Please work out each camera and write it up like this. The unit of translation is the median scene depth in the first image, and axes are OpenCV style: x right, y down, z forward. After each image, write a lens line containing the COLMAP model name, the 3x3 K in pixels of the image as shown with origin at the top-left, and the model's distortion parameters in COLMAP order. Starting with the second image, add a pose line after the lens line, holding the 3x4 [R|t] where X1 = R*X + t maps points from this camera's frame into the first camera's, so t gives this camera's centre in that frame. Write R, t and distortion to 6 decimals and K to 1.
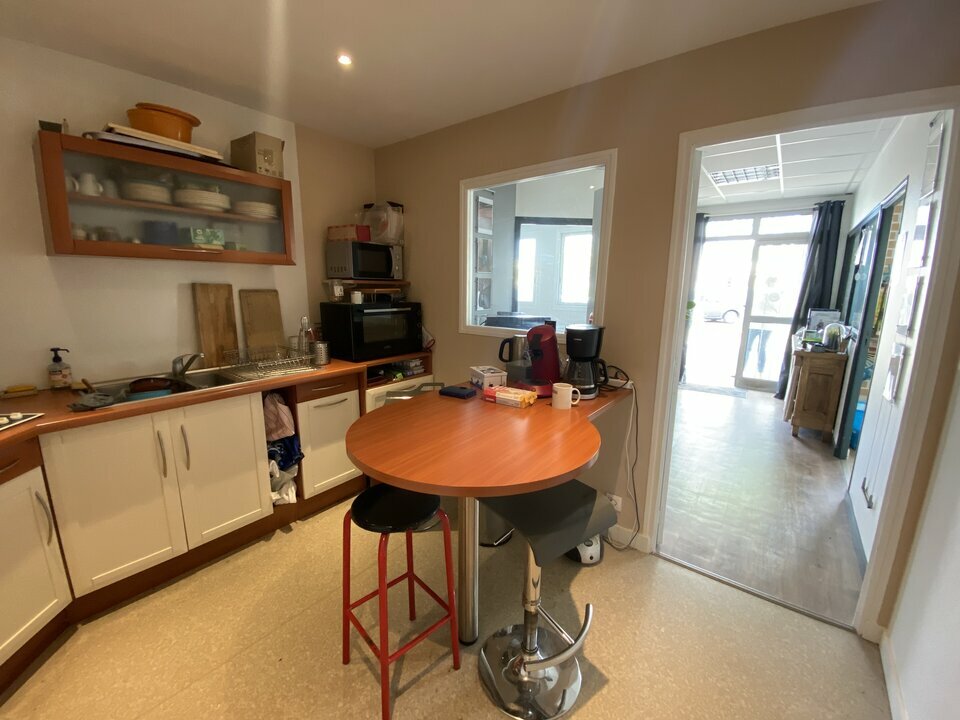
lens RADIAL K [[390.6, 0, 475.2], [0, 390.6, 359.9], [0, 0, 1]] dist [0.026169, -0.020992]
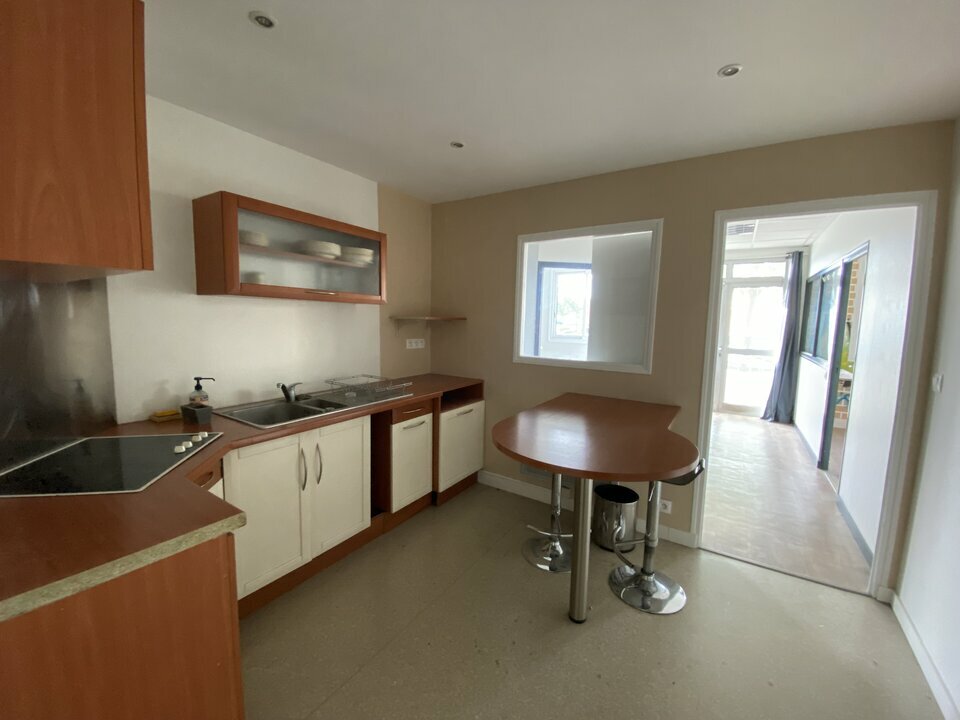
lens RADIAL K [[390.6, 0, 475.2], [0, 390.6, 359.9], [0, 0, 1]] dist [0.026169, -0.020992]
pose [[0.996440, -0.002990, 0.084256, -0.300389], [0.009674, 0.996825, -0.079031, 0.013876], [-0.083752, 0.079565, 0.993305, -0.153960]]
